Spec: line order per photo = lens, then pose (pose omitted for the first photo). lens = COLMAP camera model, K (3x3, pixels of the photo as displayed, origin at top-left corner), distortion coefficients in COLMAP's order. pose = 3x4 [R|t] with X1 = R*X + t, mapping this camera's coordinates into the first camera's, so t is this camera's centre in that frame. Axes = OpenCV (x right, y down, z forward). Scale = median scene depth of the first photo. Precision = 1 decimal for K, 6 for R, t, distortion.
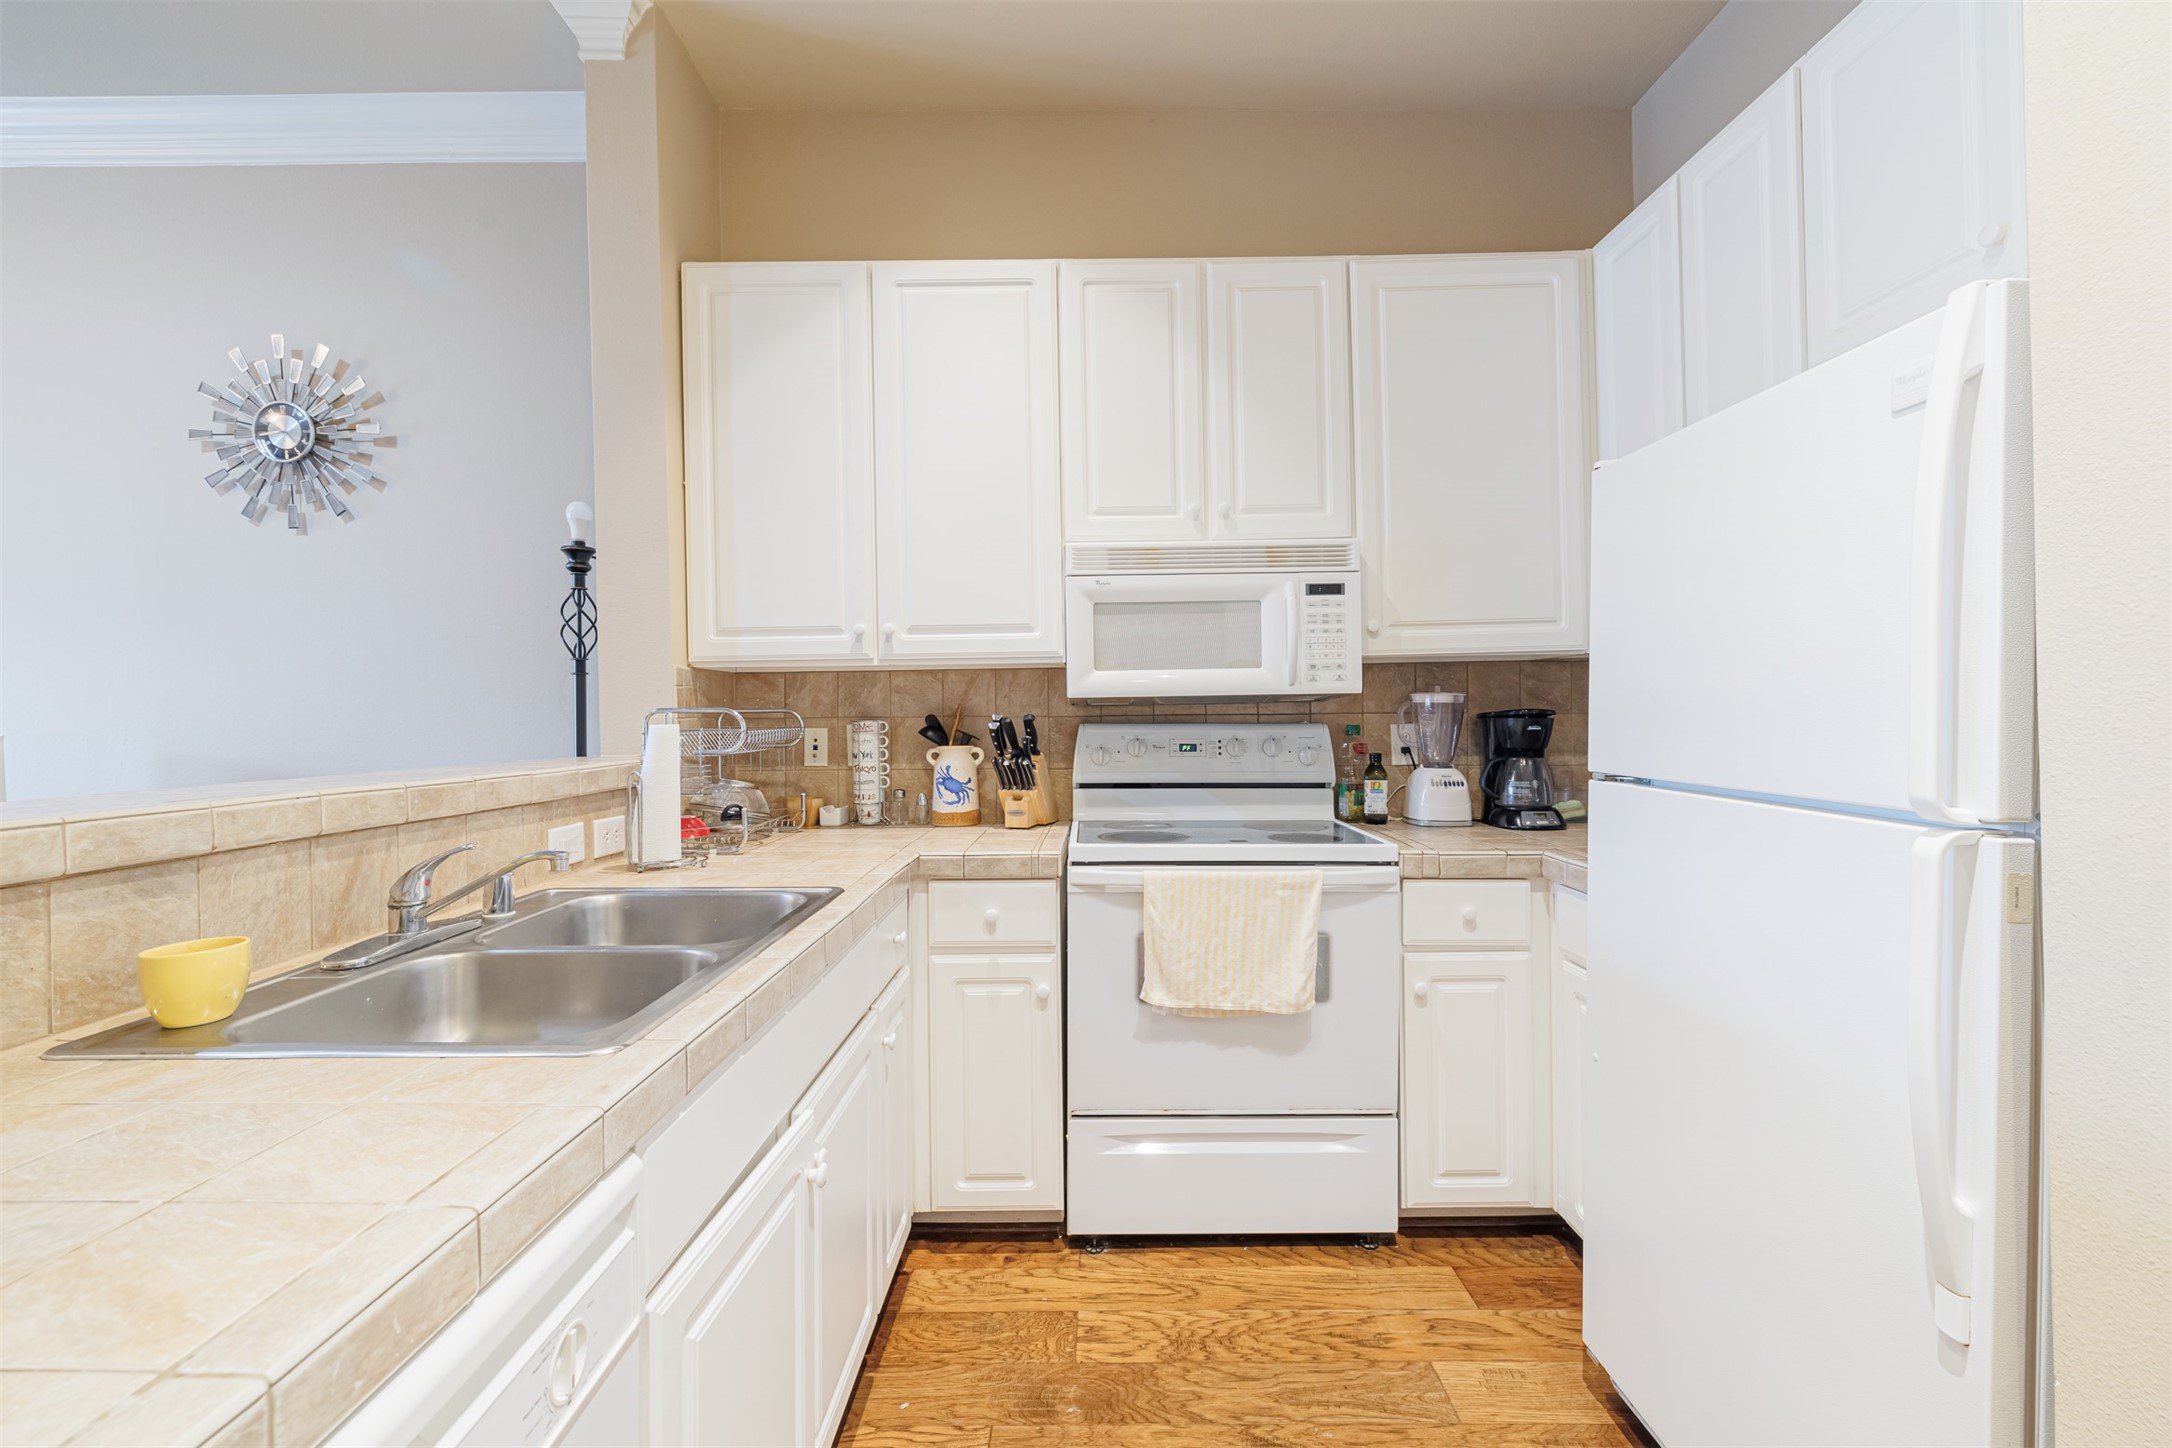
lens RADIAL K [[930.1, 0, 1087.9], [0, 930.1, 715.5], [0, 0, 1]] dist [0.002124, 0.000186]
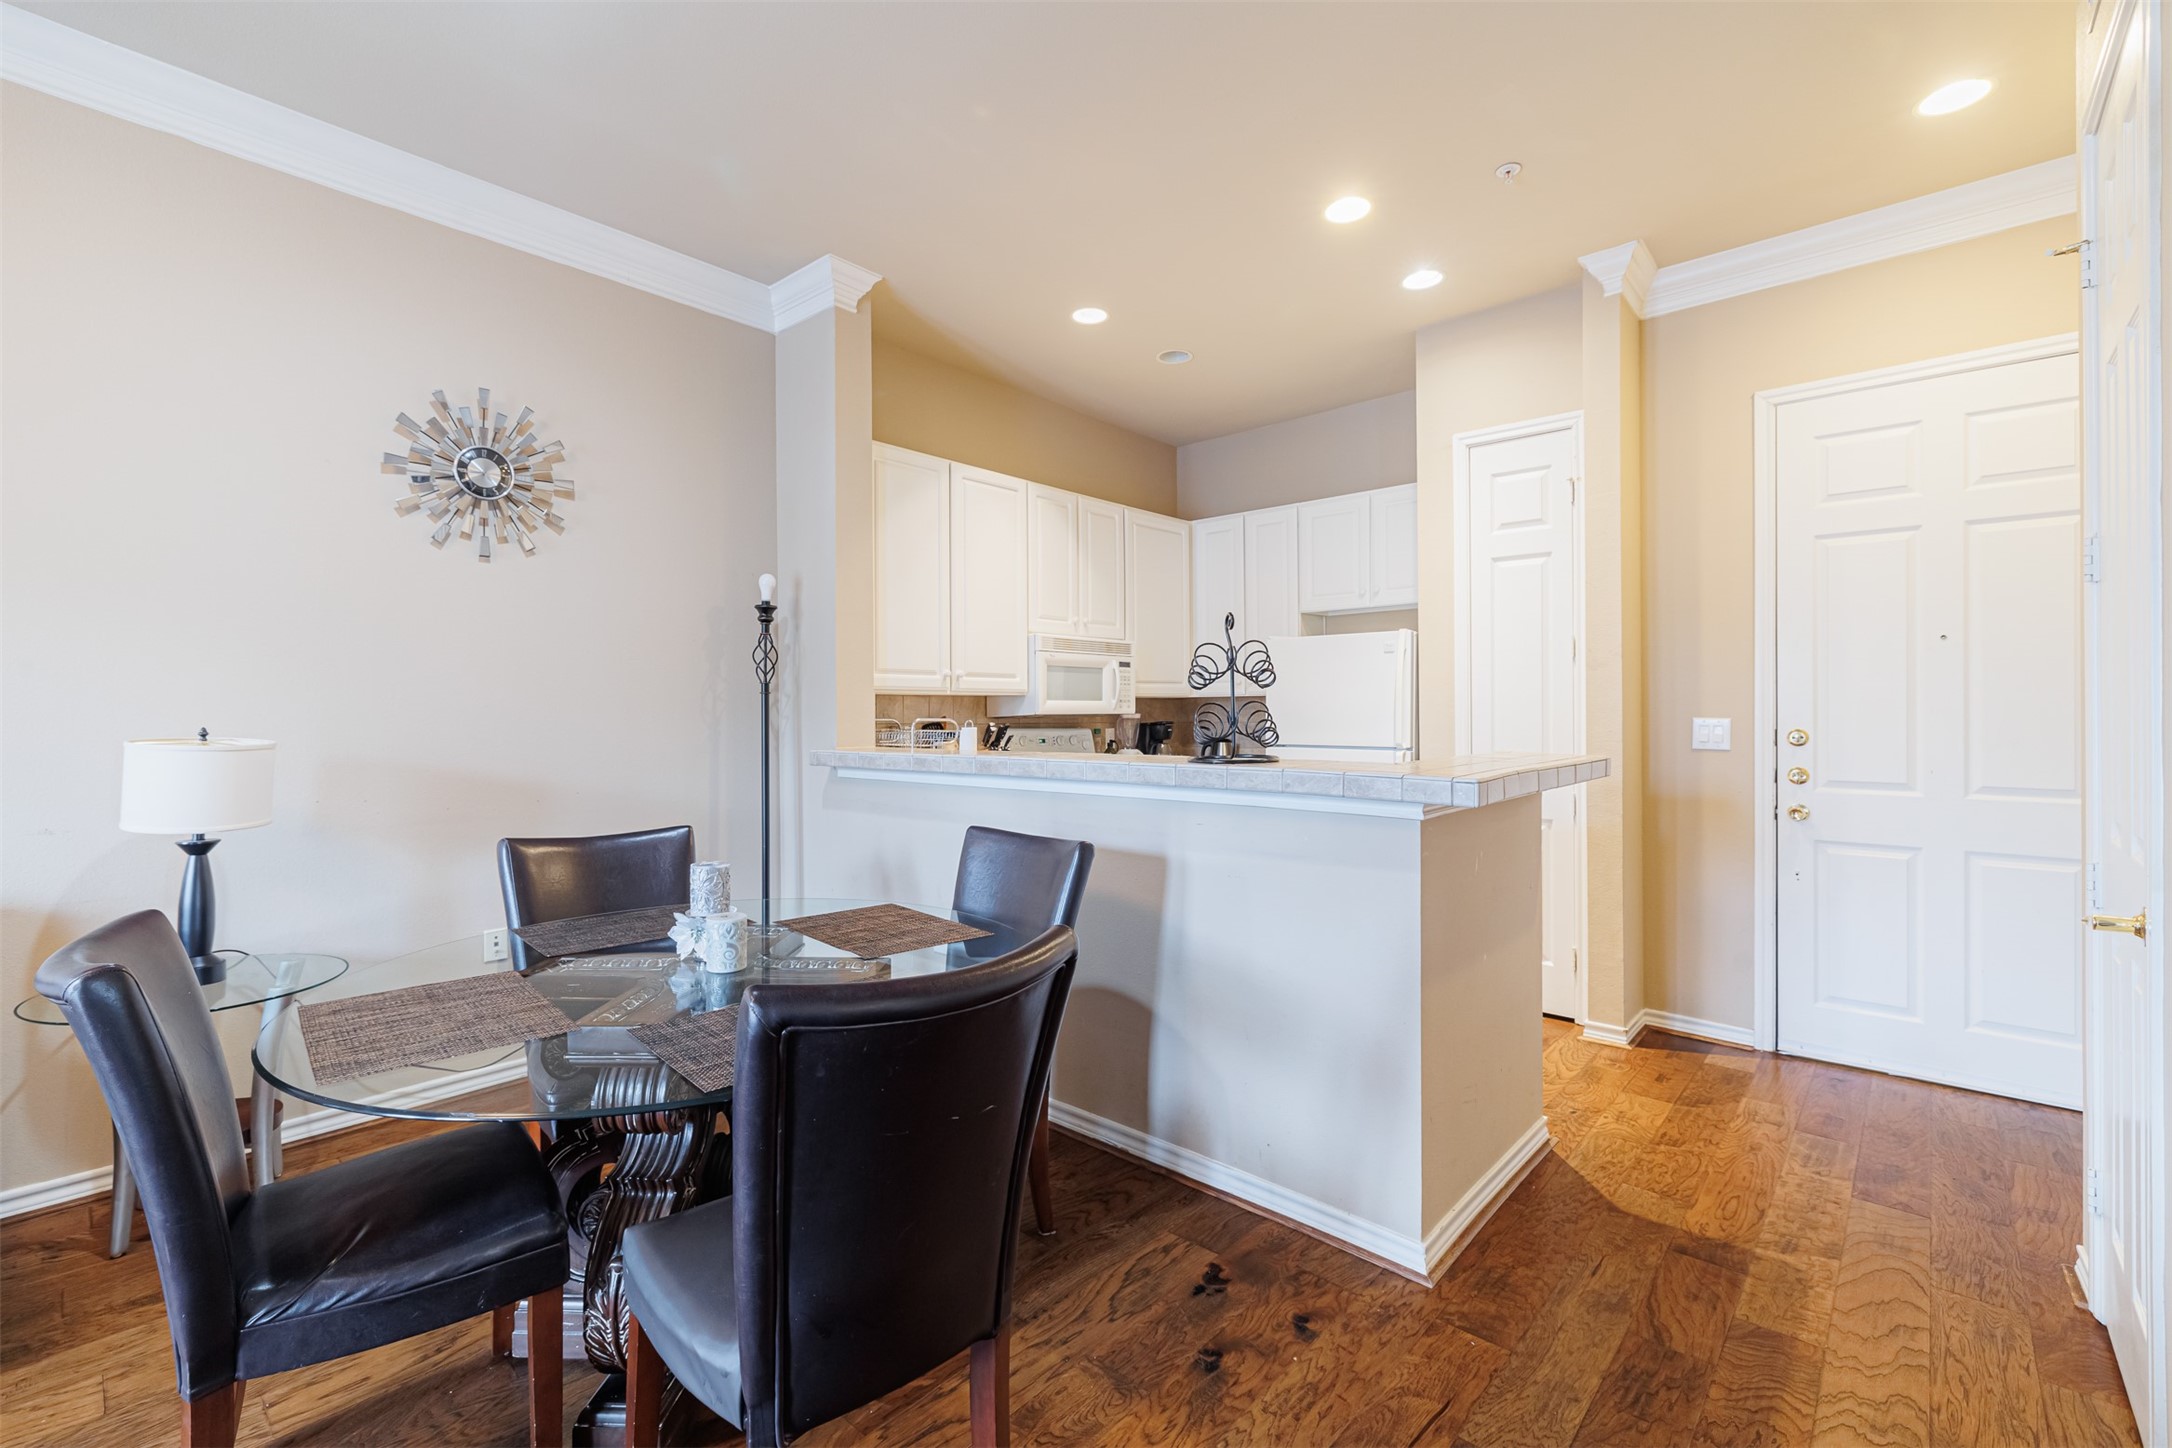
lens RADIAL K [[930.1, 0, 1095.5], [0, 930.1, 720.8], [0, 0, 1]] dist [0.002124, 0.000186]
pose [[0.664925, 0.005606, 0.746889, -1.336109], [-0.005946, 0.999980, -0.002213, -0.002123], [-0.746887, -0.002970, 0.664945, -0.350701]]
